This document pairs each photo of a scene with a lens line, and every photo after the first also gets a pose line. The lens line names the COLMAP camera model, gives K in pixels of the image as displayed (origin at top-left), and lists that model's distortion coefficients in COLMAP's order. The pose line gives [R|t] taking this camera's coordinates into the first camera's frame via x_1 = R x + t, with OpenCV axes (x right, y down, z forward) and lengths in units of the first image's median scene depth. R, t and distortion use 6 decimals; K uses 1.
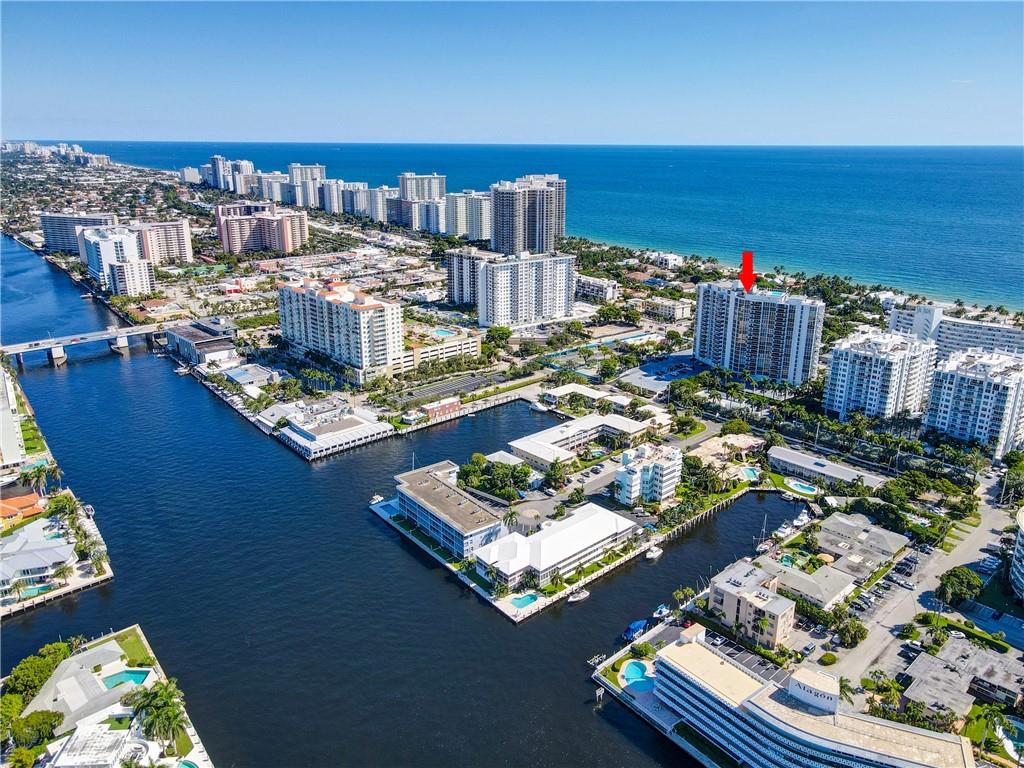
lens RADIAL K [[750.7, 0, 514.3], [0, 750.7, 353.5], [0, 0, 1]] dist [0.017968, 0.001509]
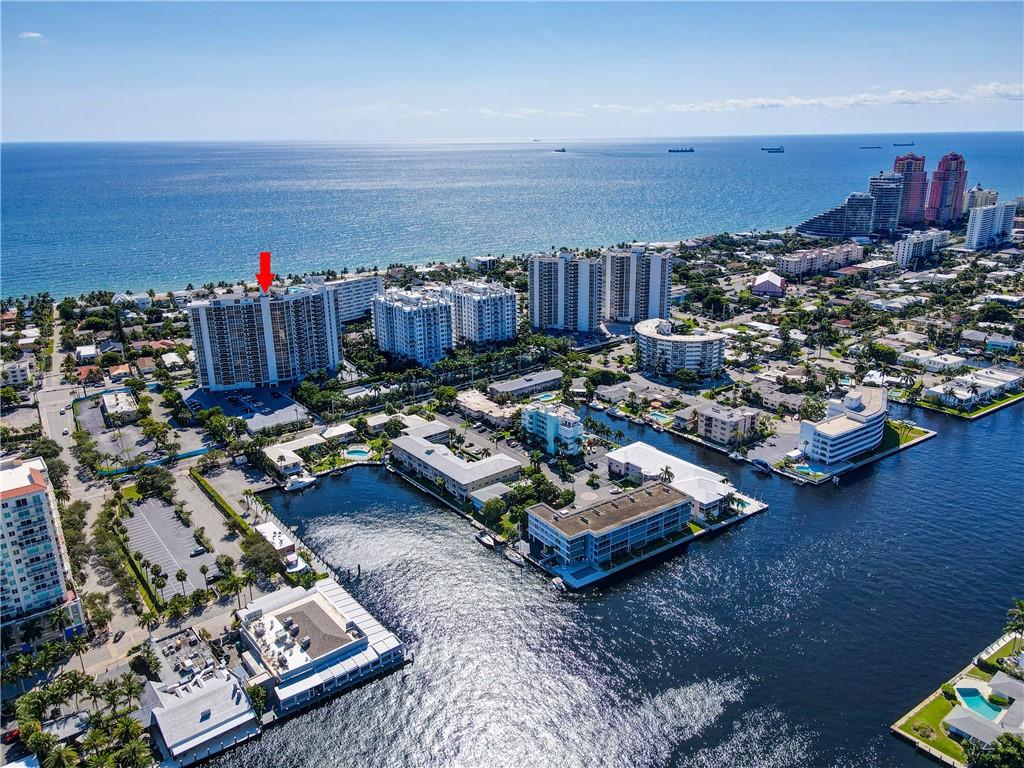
lens RADIAL K [[769.8, 0, 515.0], [0, 769.8, 359.1], [0, 0, 1]] dist [-0.000480, 0.060852]
pose [[0.075163, -0.292230, 0.953390, -0.578467], [0.288333, 0.921622, 0.259761, -0.161610], [-0.954576, 0.255370, 0.153531, 0.553703]]
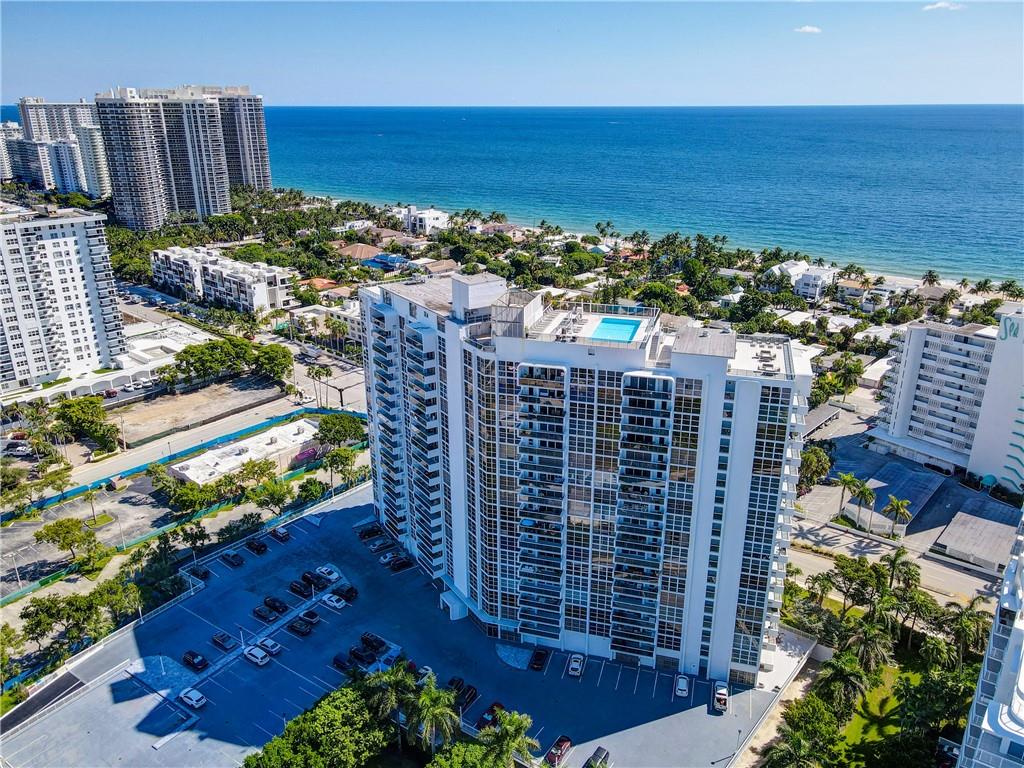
lens RADIAL K [[754.2, 0, 519.8], [0, 754.2, 377.0], [0, 0, 1]] dist [-0.012169, 0.053096]
pose [[0.971696, -0.087269, 0.219527, 0.243939], [0.070956, 0.994174, 0.081142, -0.079571], [-0.225329, -0.063269, 0.972226, 0.714592]]
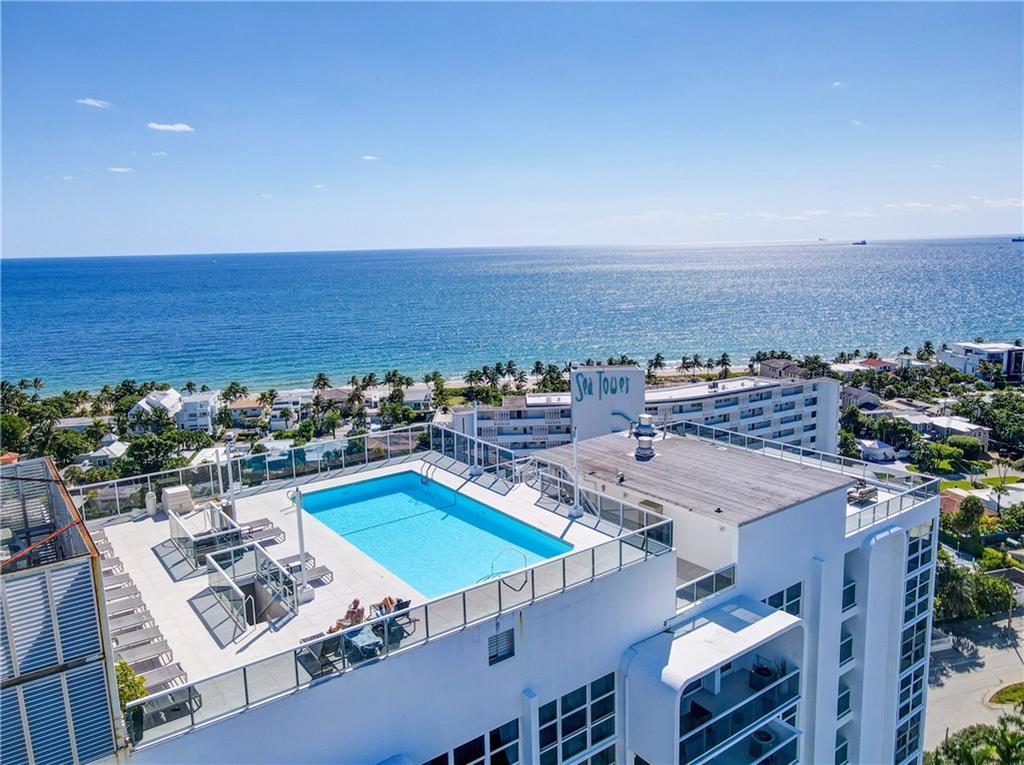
lens RADIAL K [[750.7, 0, 514.3], [0, 750.7, 352.0], [0, 0, 1]] dist [0.017968, 0.001509]
pose [[0.403354, -0.146616, 0.903222, 0.277624], [0.278413, 0.959945, 0.031492, -0.085434], [-0.871660, 0.238767, 0.428017, 0.898703]]
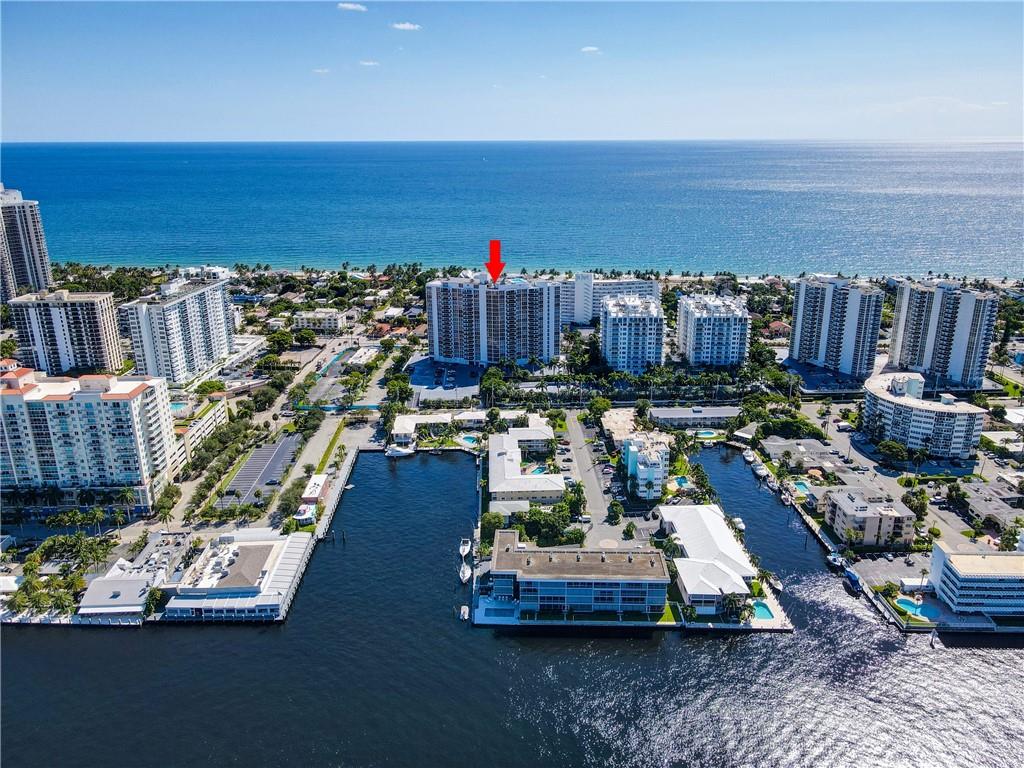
lens RADIAL K [[755.1, 0, 512.0], [0, 755.1, 384.0], [0, 0, 1]] dist [-0.001760, 0.054266]
pose [[0.654370, -0.248197, 0.714281, -0.413328], [0.219127, 0.966309, 0.135024, -0.078012], [-0.723728, 0.068162, 0.686710, 0.275189]]
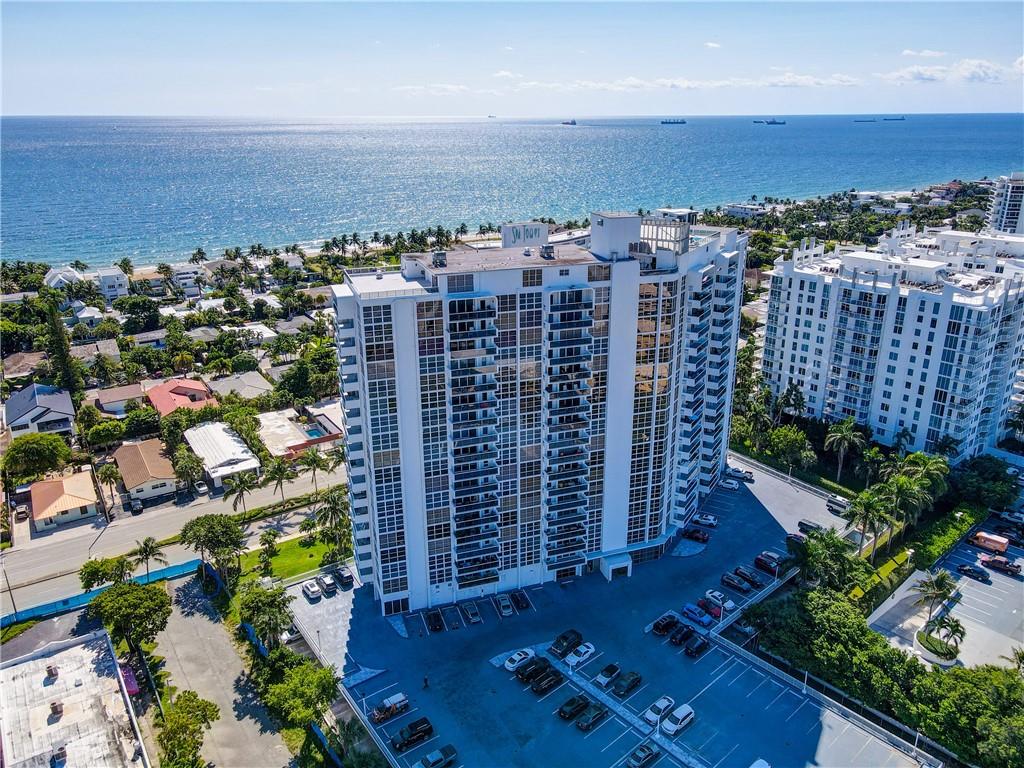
lens RADIAL K [[754.2, 0, 519.8], [0, 754.2, 377.0], [0, 0, 1]] dist [-0.012169, 0.053096]
pose [[0.008694, -0.338129, 0.941060, 0.049806], [0.277218, 0.905023, 0.322620, -0.130058], [-0.960768, 0.258074, 0.101603, 0.969491]]
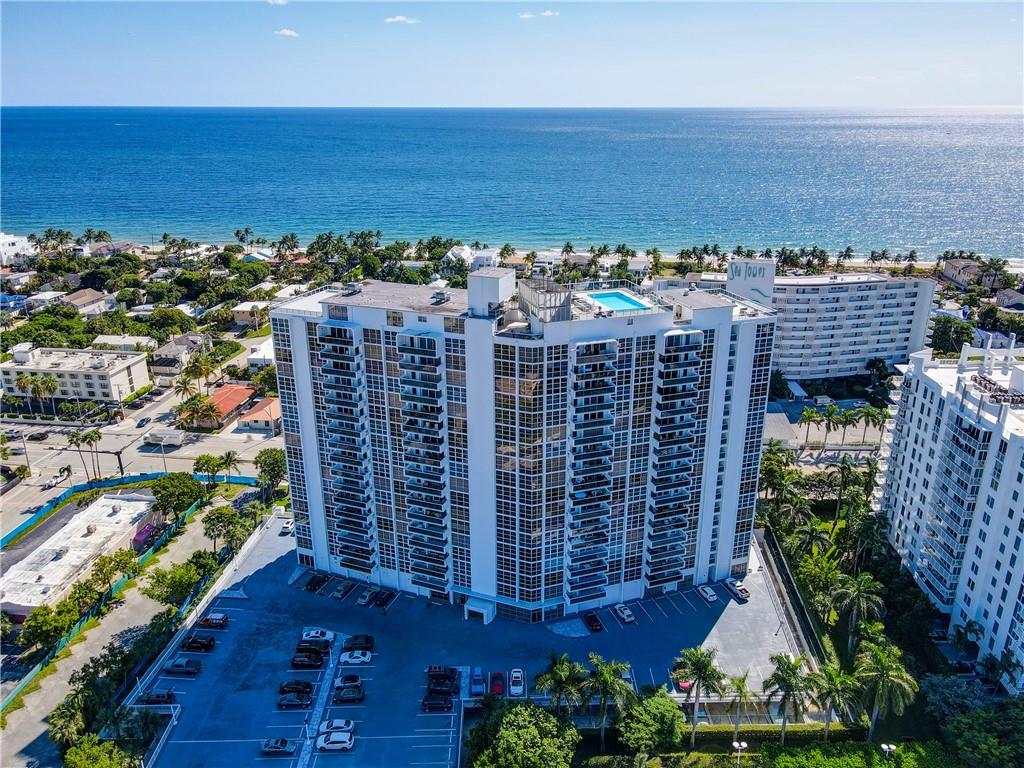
lens RADIAL K [[754.2, 0, 519.8], [0, 754.2, 377.0], [0, 0, 1]] dist [-0.012169, 0.053096]
pose [[0.660033, -0.263869, 0.703371, 0.117277], [0.211267, 0.963694, 0.163279, -0.097080], [-0.720918, 0.040829, 0.691816, 0.781699]]
